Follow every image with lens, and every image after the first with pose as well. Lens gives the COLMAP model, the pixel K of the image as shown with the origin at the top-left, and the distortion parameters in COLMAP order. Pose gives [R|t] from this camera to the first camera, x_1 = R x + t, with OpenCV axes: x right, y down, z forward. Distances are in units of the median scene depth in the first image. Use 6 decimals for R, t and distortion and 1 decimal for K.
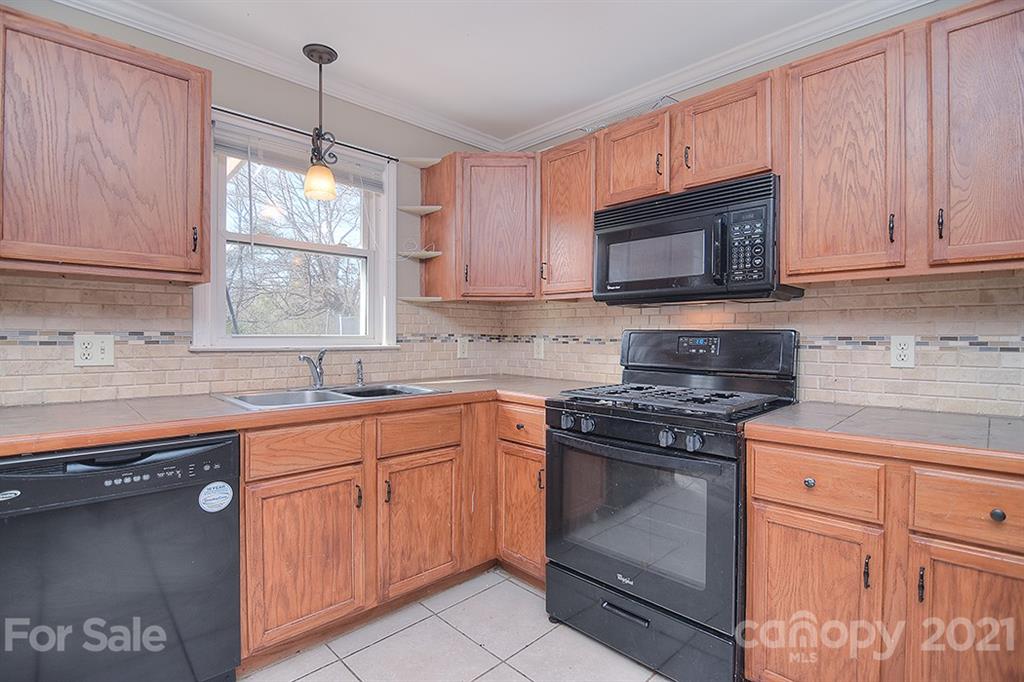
lens RADIAL K [[494.8, 0, 516.7], [0, 494.8, 339.2], [0, 0, 1]] dist [-0.007336, -0.008146]
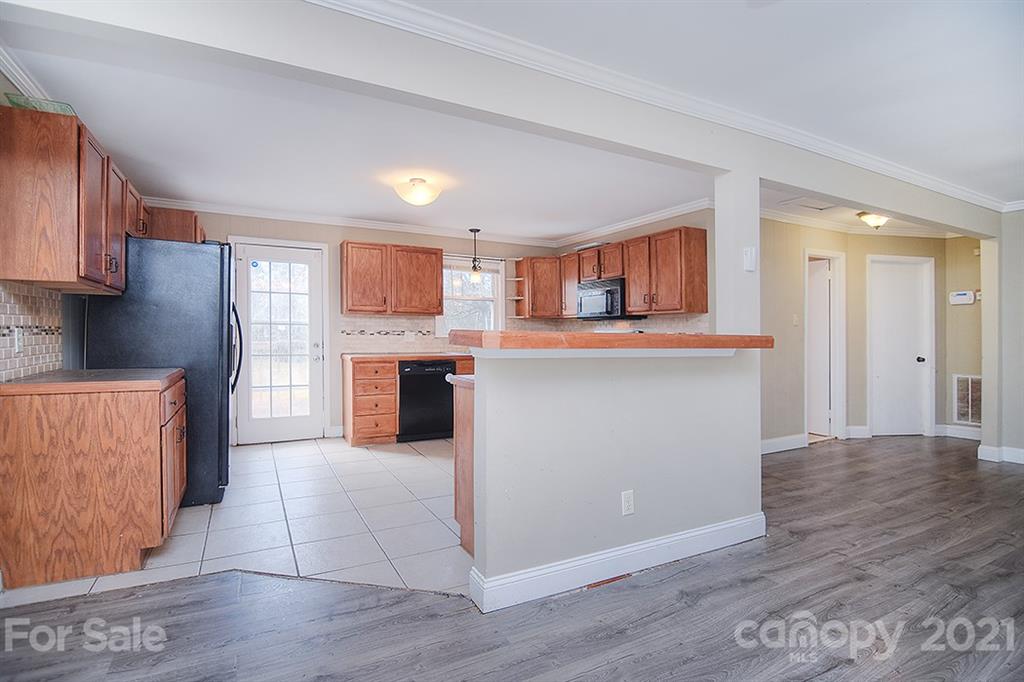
lens RADIAL K [[494.8, 0, 518.0], [0, 494.8, 340.3], [0, 0, 1]] dist [-0.007336, -0.008146]
pose [[0.961217, 0.006044, -0.275726, 0.612842], [-0.004181, 0.999964, 0.007343, 0.015737], [0.275761, -0.005906, 0.961208, -1.643137]]
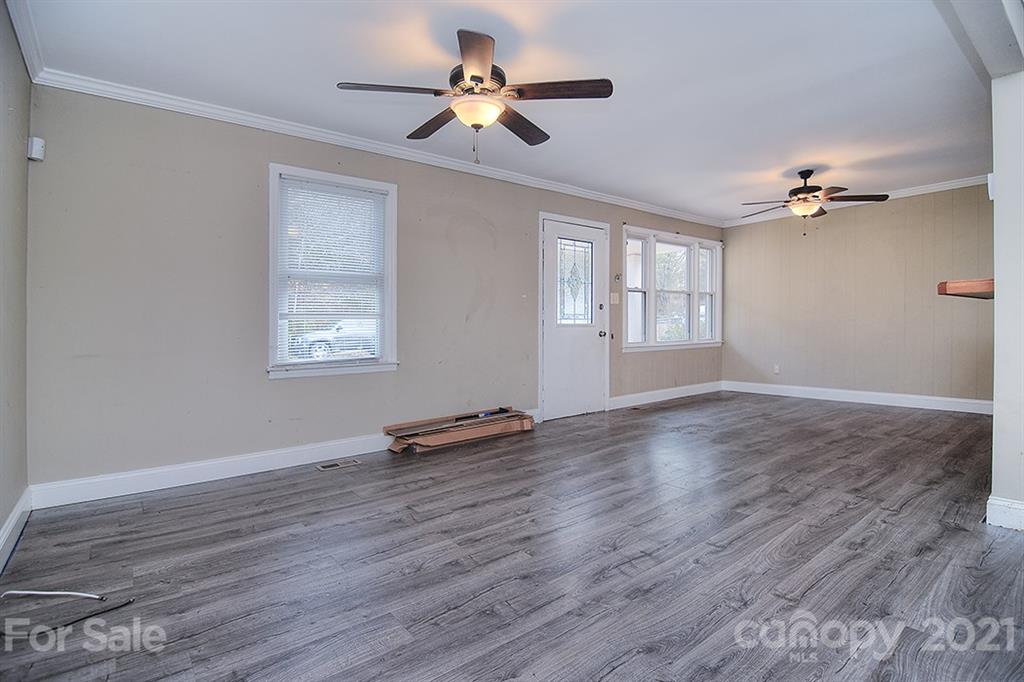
lens RADIAL K [[494.8, 0, 513.7], [0, 494.8, 349.9], [0, 0, 1]] dist [-0.007336, -0.008146]
pose [[-0.994830, 0.010259, 0.101031, 1.823300], [0.014952, 0.998839, 0.045800, 0.112815], [-0.100444, 0.047074, -0.993828, 1.001278]]
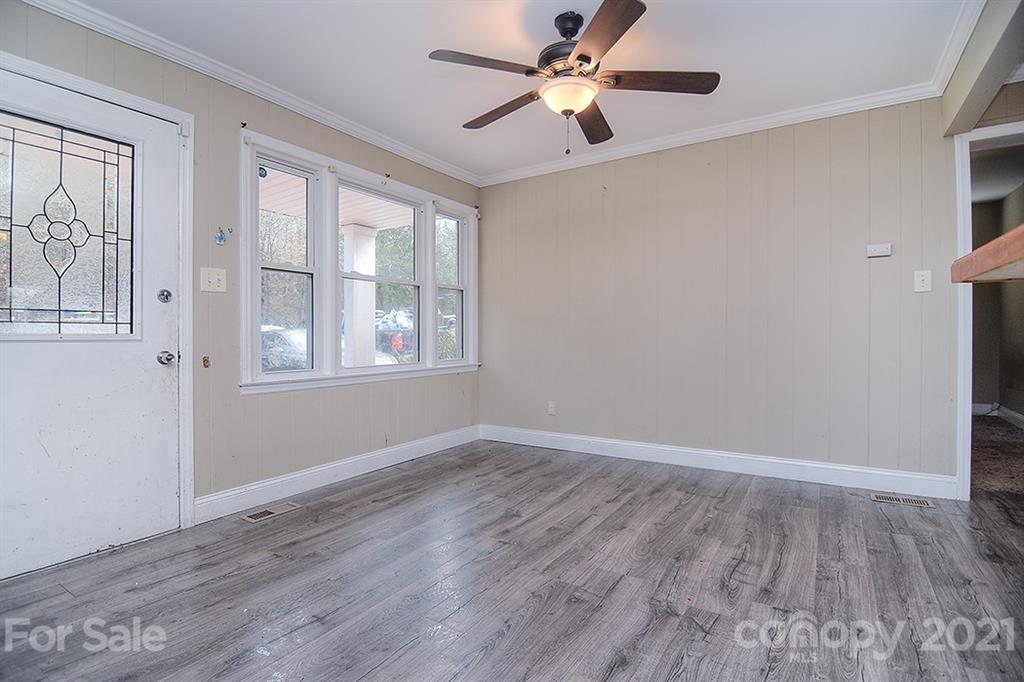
lens RADIAL K [[494.8, 0, 510.8], [0, 494.8, 346.0], [0, 0, 1]] dist [-0.007336, -0.008146]
pose [[-0.974869, 0.008731, -0.222609, 1.103785], [0.003528, 0.999711, 0.023761, 0.104203], [0.222752, 0.022379, -0.974618, -0.338019]]
